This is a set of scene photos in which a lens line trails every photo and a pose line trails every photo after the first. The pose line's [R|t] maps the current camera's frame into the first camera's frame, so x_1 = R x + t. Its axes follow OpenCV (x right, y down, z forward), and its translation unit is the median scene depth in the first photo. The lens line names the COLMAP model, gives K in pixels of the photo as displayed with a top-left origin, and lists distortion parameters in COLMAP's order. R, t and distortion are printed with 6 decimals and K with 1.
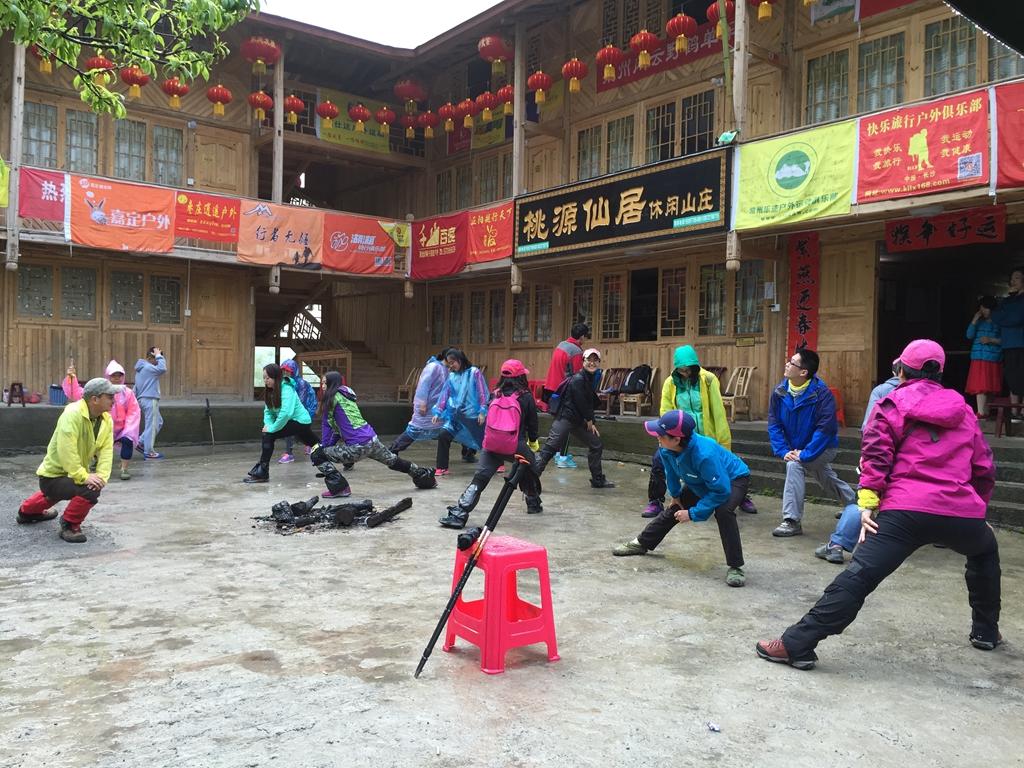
lens RADIAL K [[882.3, 0, 506.0], [0, 882.3, 388.7], [0, 0, 1]] dist [0.087460, -0.122746]
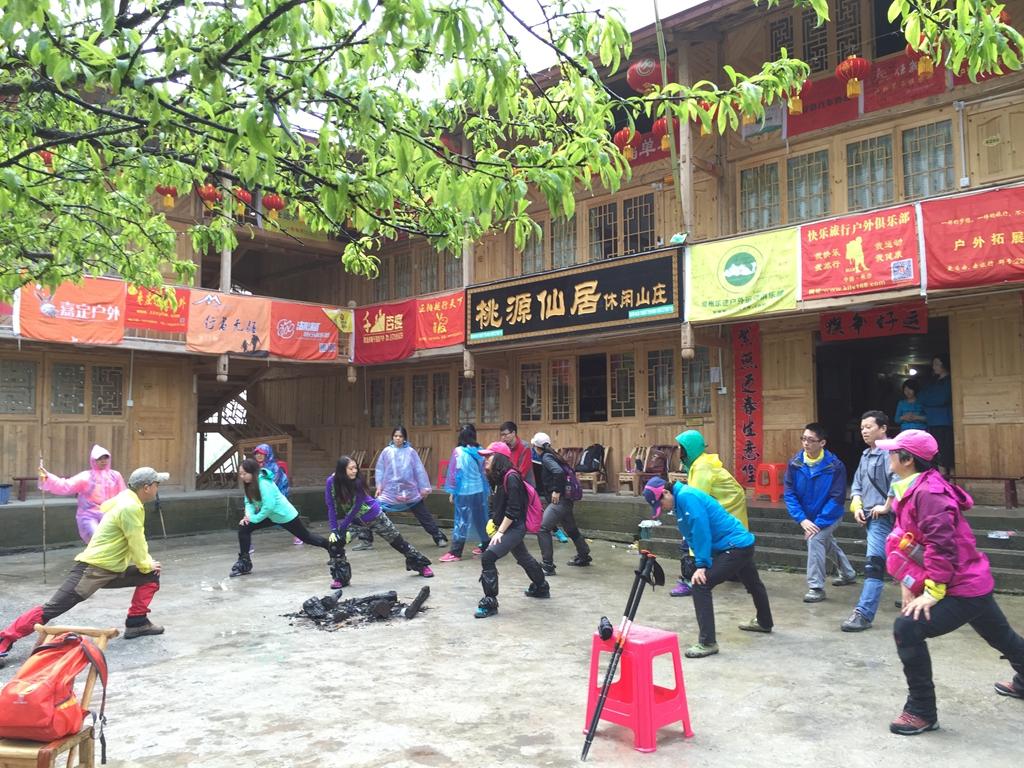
lens RADIAL K [[882.3, 0, 508.1], [0, 882.3, 389.0], [0, 0, 1]] dist [0.087460, -0.122746]
pose [[0.989808, -0.018681, 0.141175, -0.108155], [0.029781, 0.996592, -0.076928, -0.016557], [-0.139257, 0.080348, 0.986991, -0.036599]]
